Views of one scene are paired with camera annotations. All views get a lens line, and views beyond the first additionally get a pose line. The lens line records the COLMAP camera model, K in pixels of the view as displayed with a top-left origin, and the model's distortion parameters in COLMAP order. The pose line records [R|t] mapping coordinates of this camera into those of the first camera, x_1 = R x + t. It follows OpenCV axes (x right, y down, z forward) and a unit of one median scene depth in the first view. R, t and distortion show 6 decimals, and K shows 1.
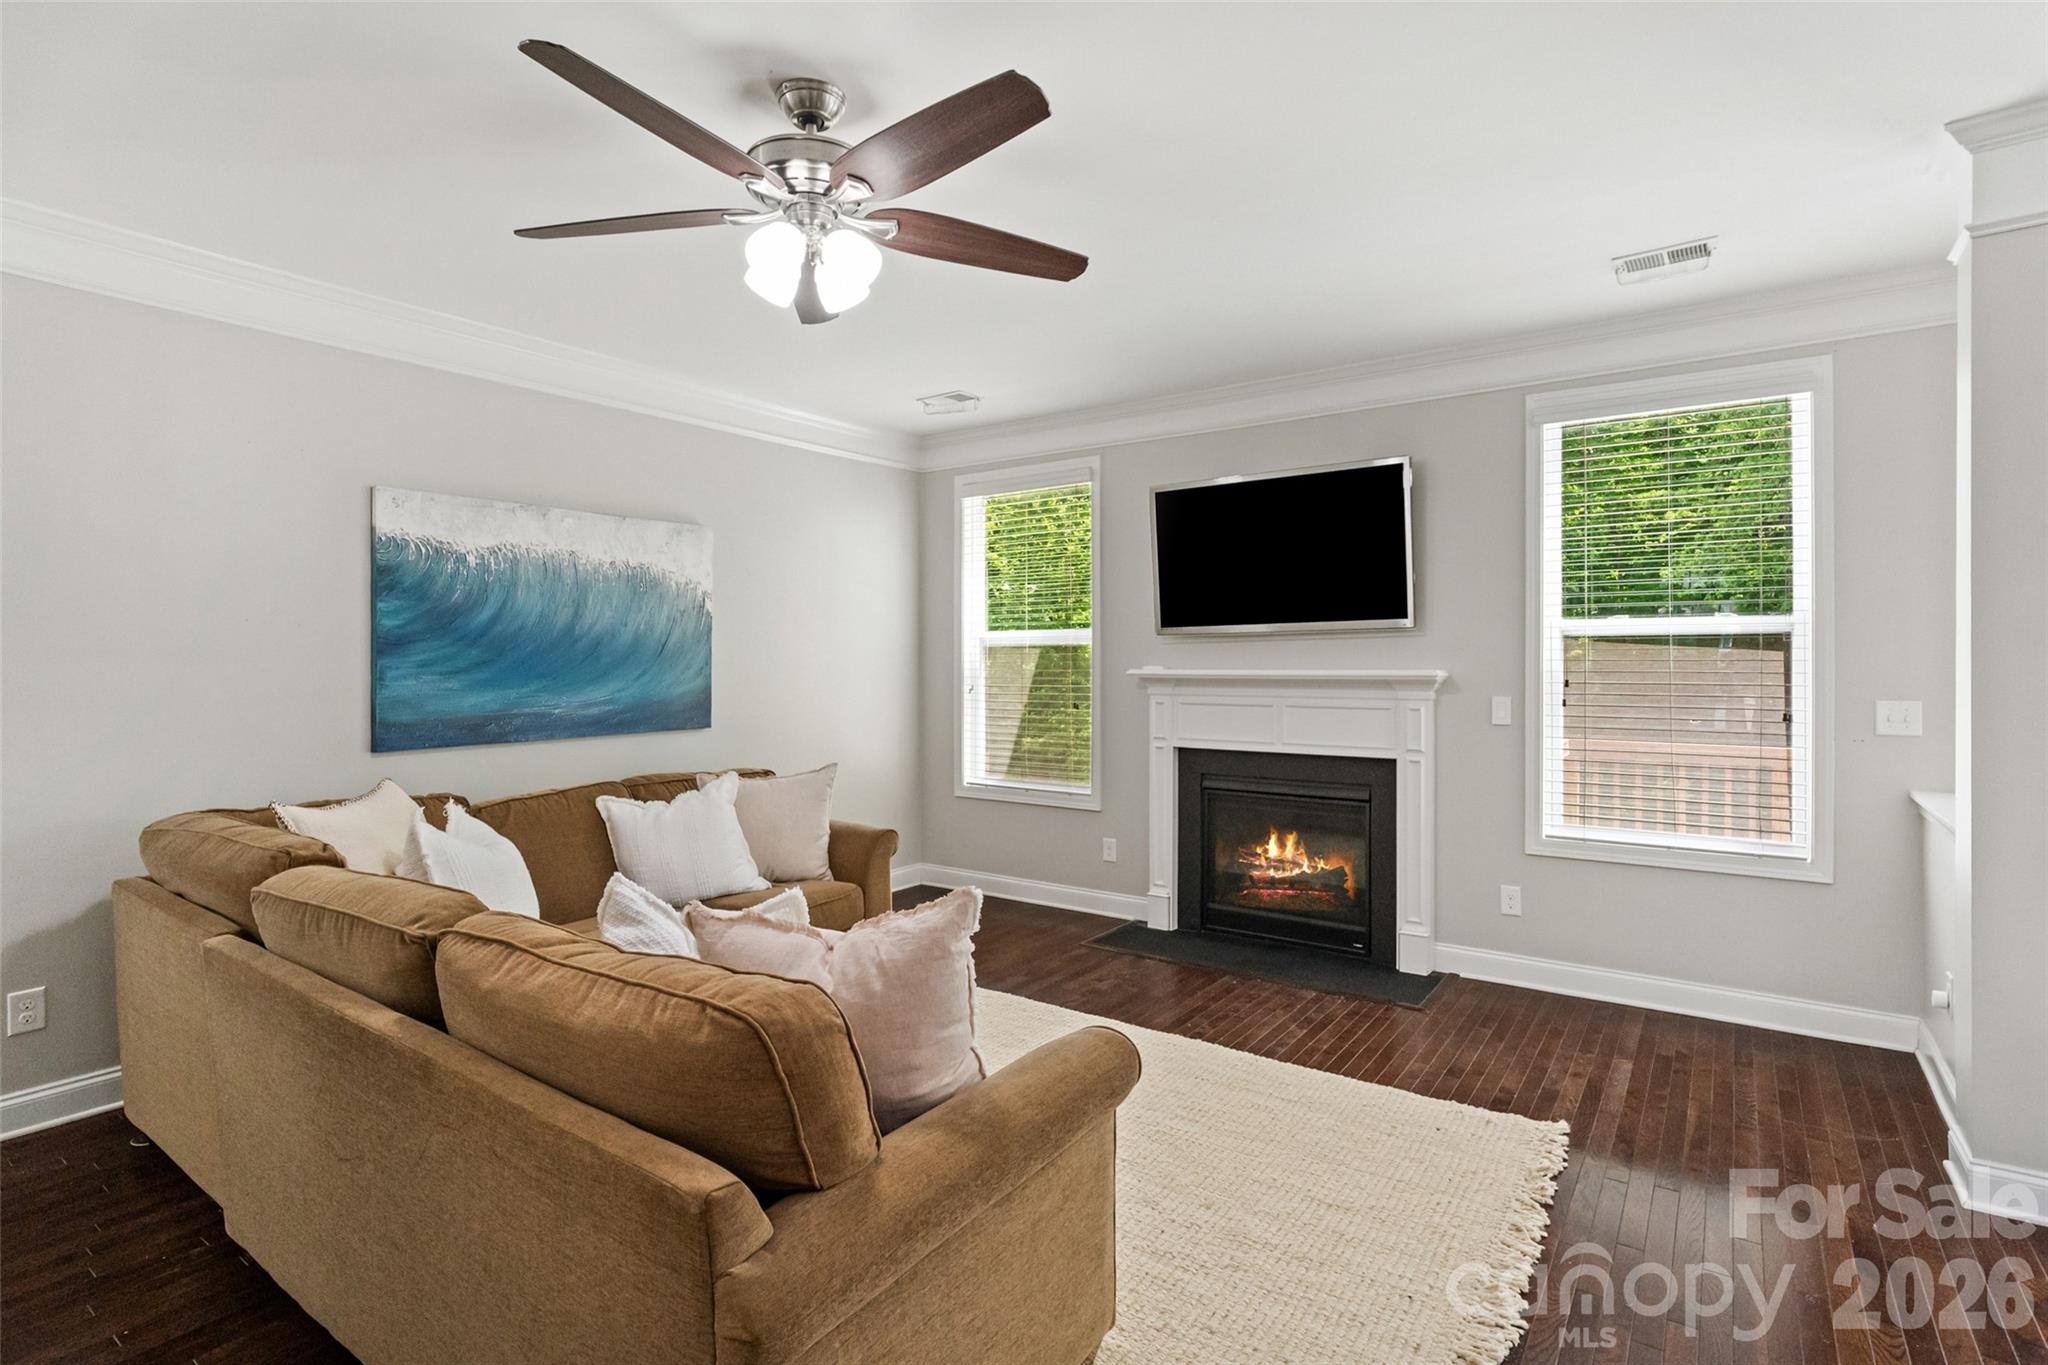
lens RADIAL K [[982.0, 0, 1029.6], [0, 982.0, 673.2], [0, 0, 1]] dist [-0.009763, 0.004372]
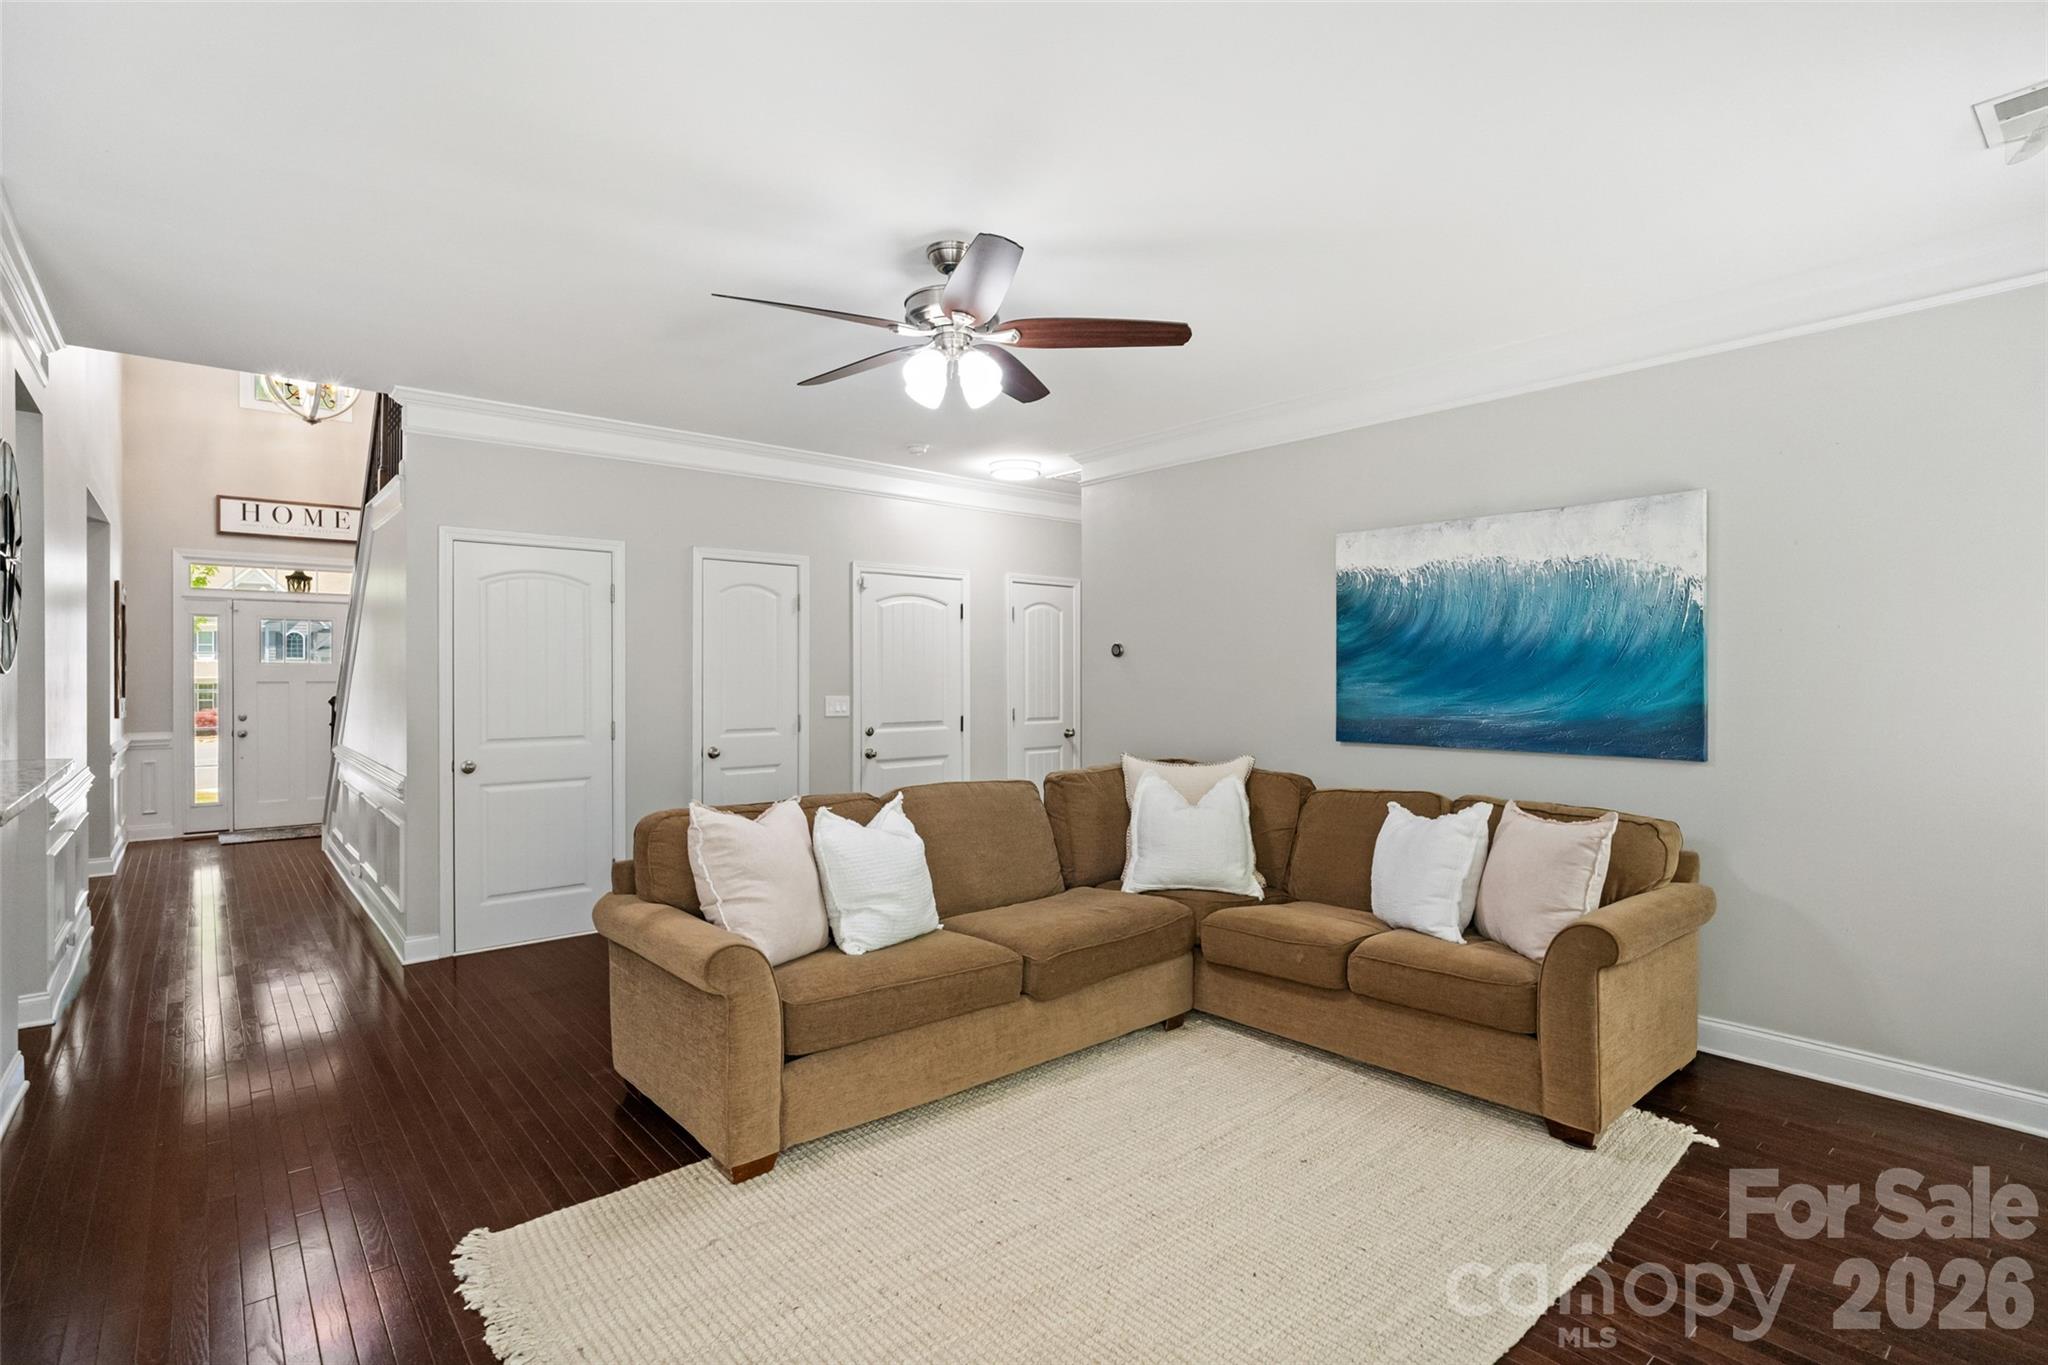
lens RADIAL K [[982.0, 0, 1026.5], [0, 982.0, 676.7], [0, 0, 1]] dist [-0.009763, 0.004372]
pose [[-0.226030, 0.002716, -0.974116, 0.606084], [-0.015719, 0.999856, 0.006435, -0.005427], [0.973993, 0.016766, -0.225955, 0.797221]]
